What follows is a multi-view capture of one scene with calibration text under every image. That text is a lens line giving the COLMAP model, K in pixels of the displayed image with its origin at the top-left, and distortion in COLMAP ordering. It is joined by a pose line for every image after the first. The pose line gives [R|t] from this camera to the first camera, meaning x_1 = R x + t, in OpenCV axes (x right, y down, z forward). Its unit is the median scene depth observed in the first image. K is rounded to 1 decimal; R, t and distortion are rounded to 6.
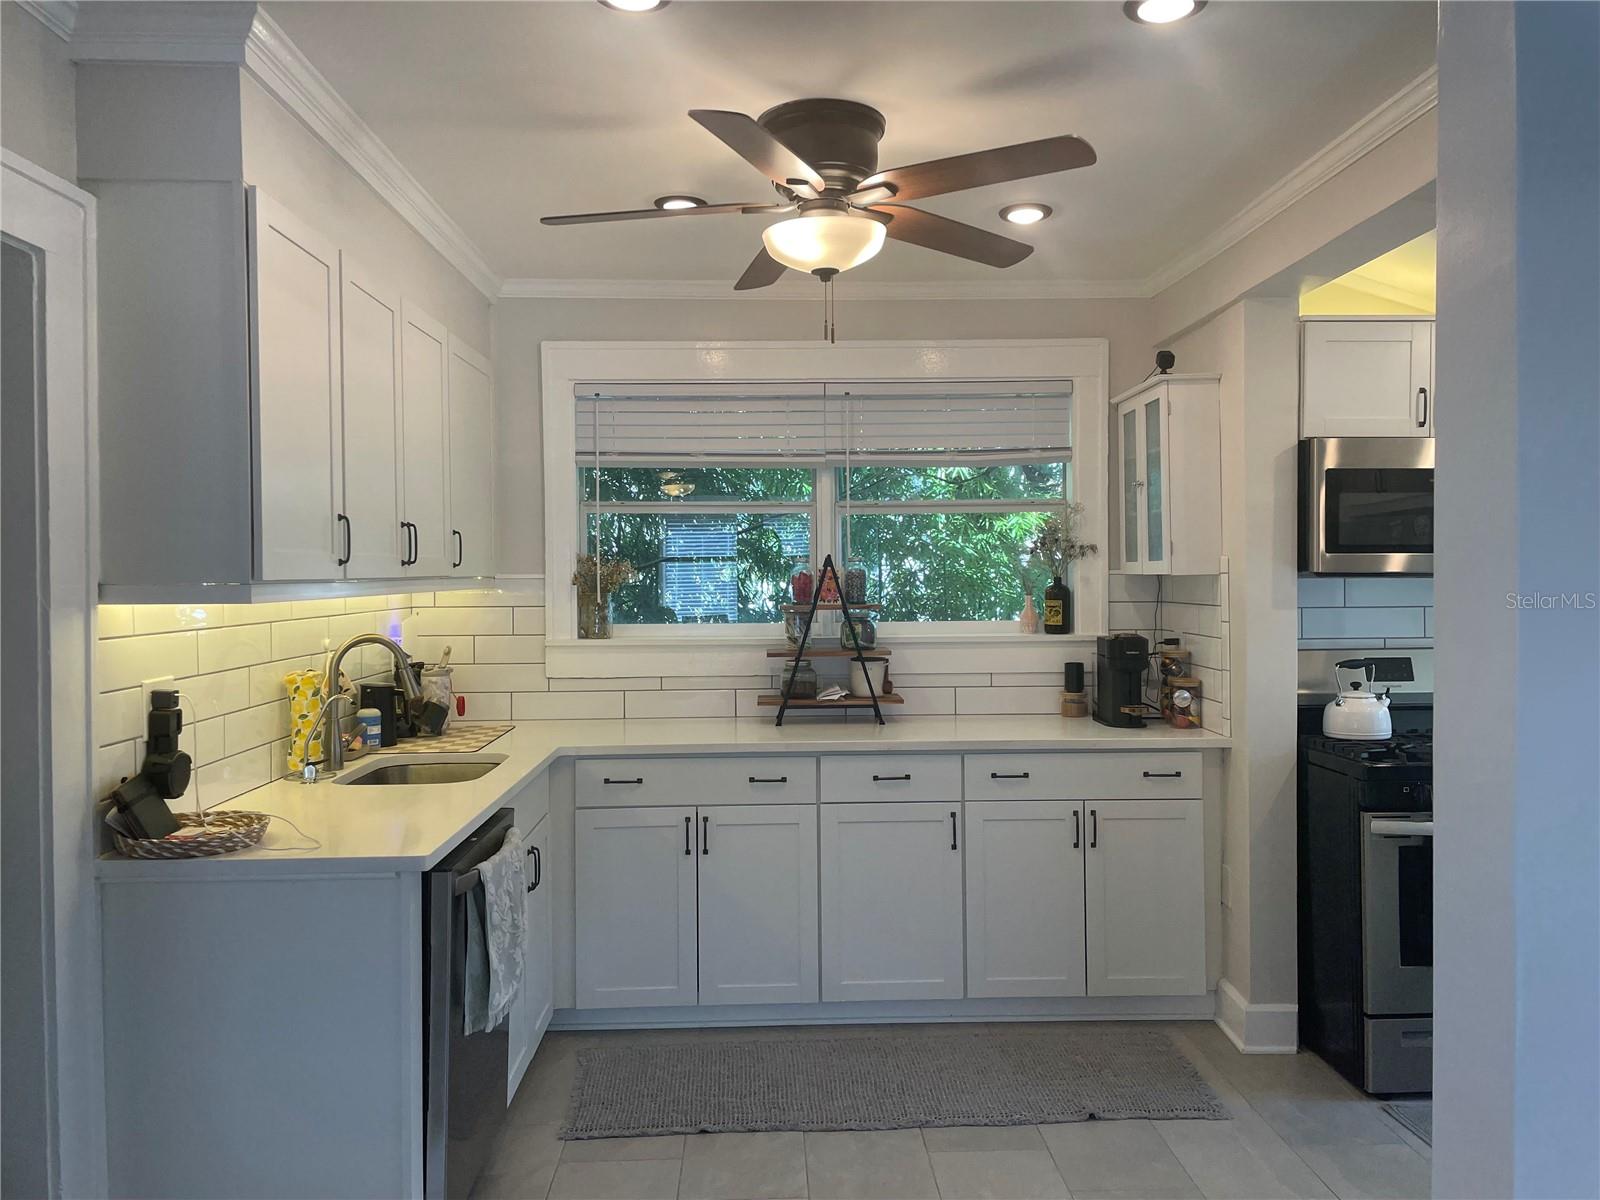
lens RADIAL K [[1209.1, 0, 812.6], [0, 1209.1, 579.4], [0, 0, 1]] dist [0.080699, -0.092824]
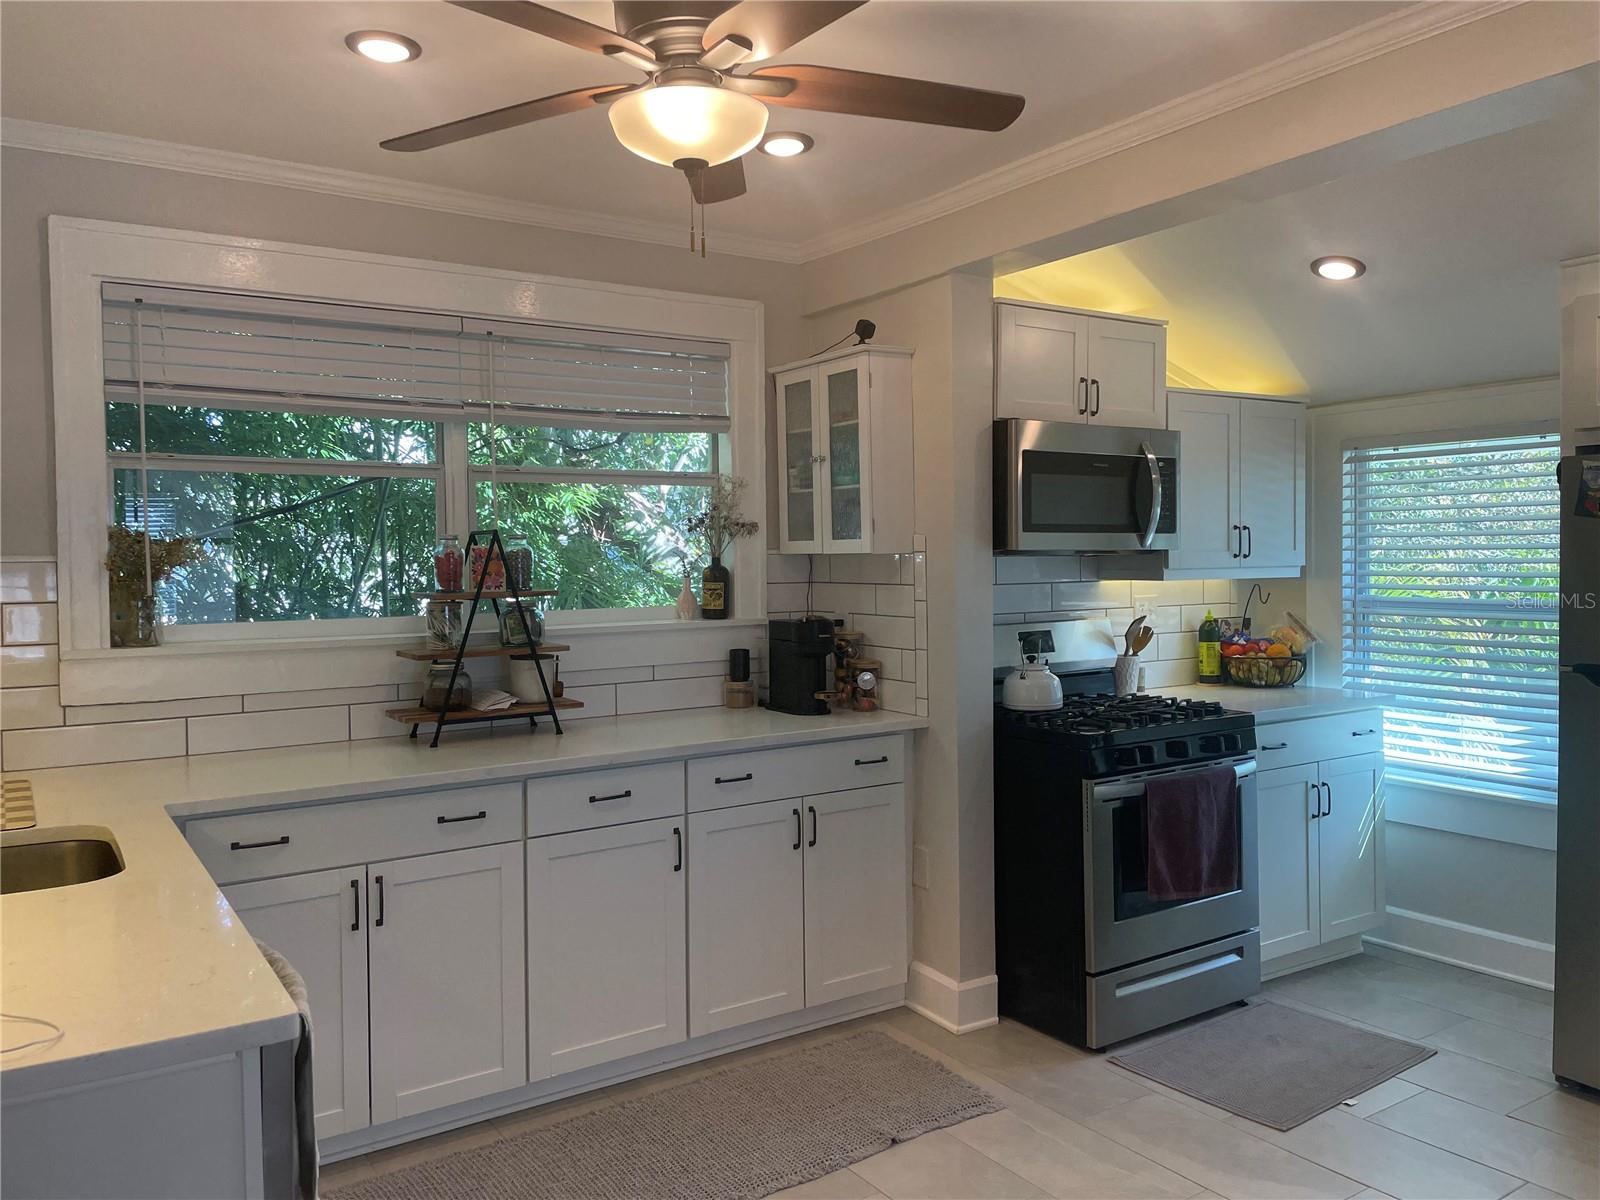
lens RADIAL K [[1209.1, 0, 812.8], [0, 1209.1, 578.0], [0, 0, 1]] dist [0.080699, -0.092824]
pose [[0.851325, -0.012924, 0.524480, -0.236269], [0.007393, 0.999893, 0.012640, 0.002975], [-0.524587, -0.006883, 0.851329, 0.199513]]
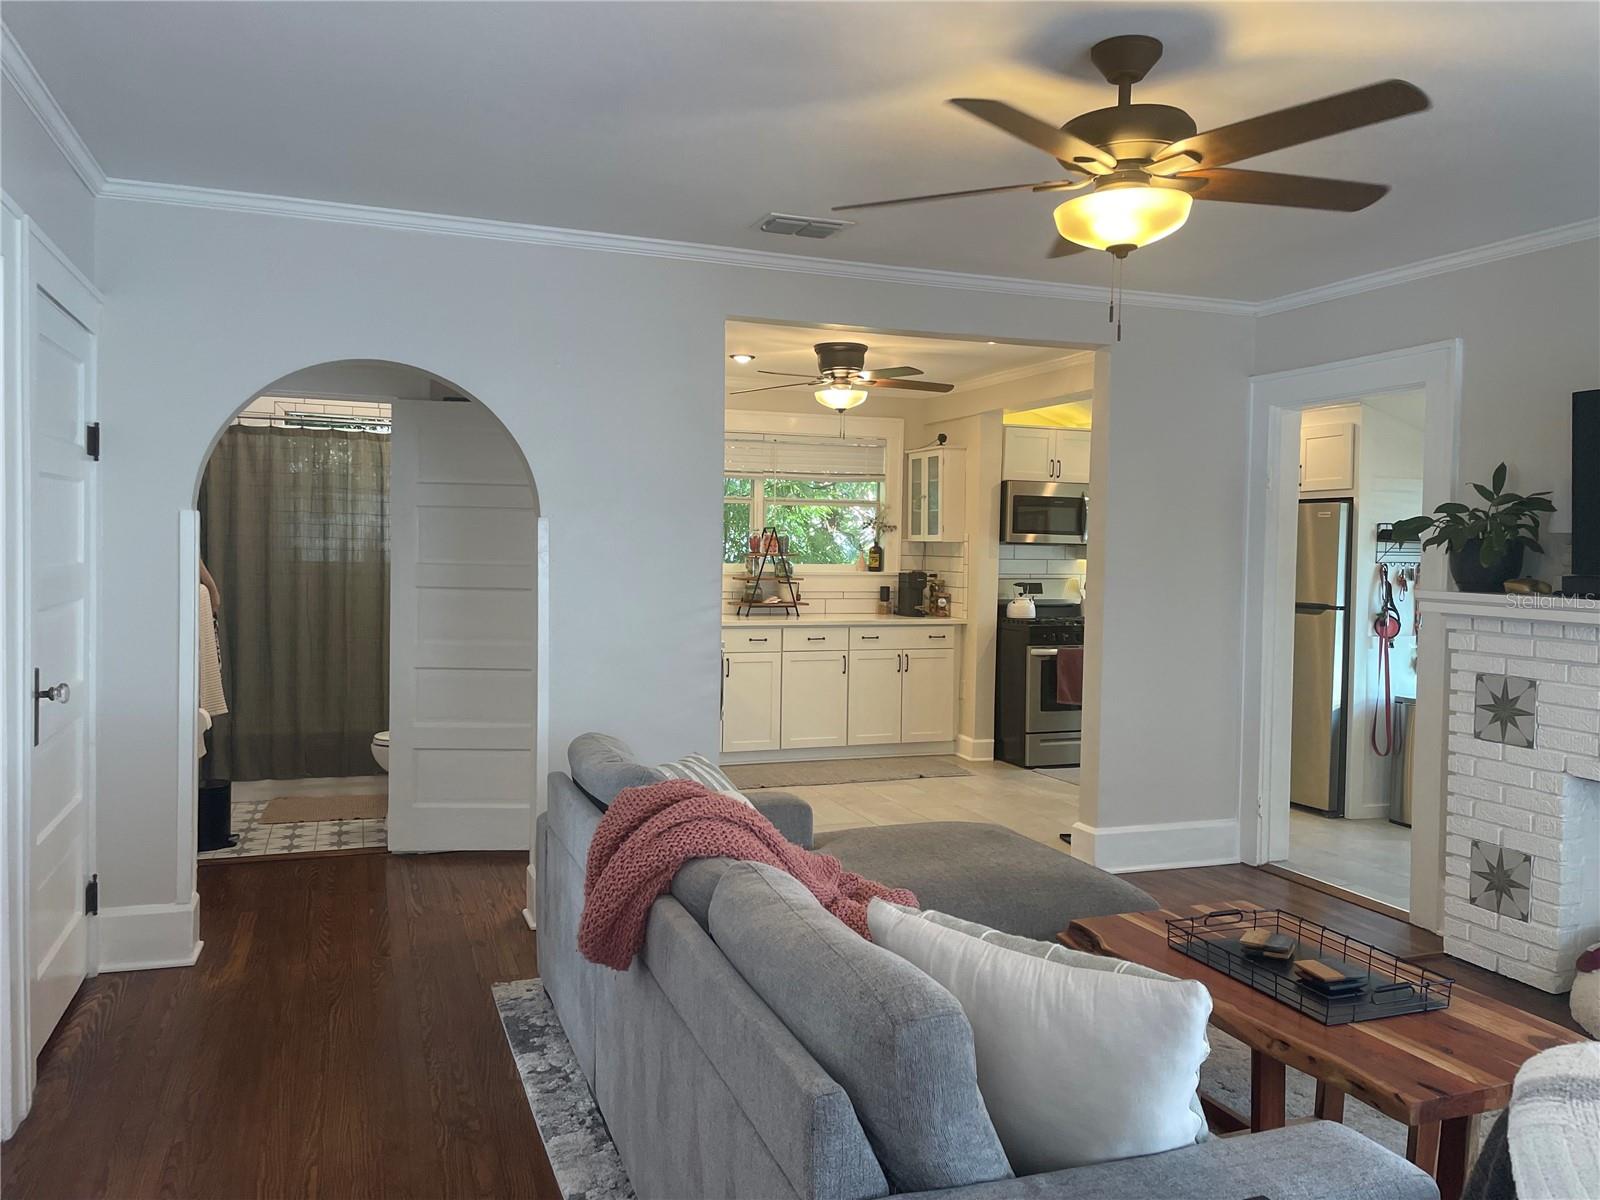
lens RADIAL K [[1209.1, 0, 810.9], [0, 1209.1, 575.4], [0, 0, 1]] dist [0.080699, -0.092824]
pose [[0.948119, 0.015961, 0.317515, -0.546767], [-0.023084, 0.999559, 0.018682, 0.019422], [-0.317076, -0.025042, 0.948069, -0.848670]]
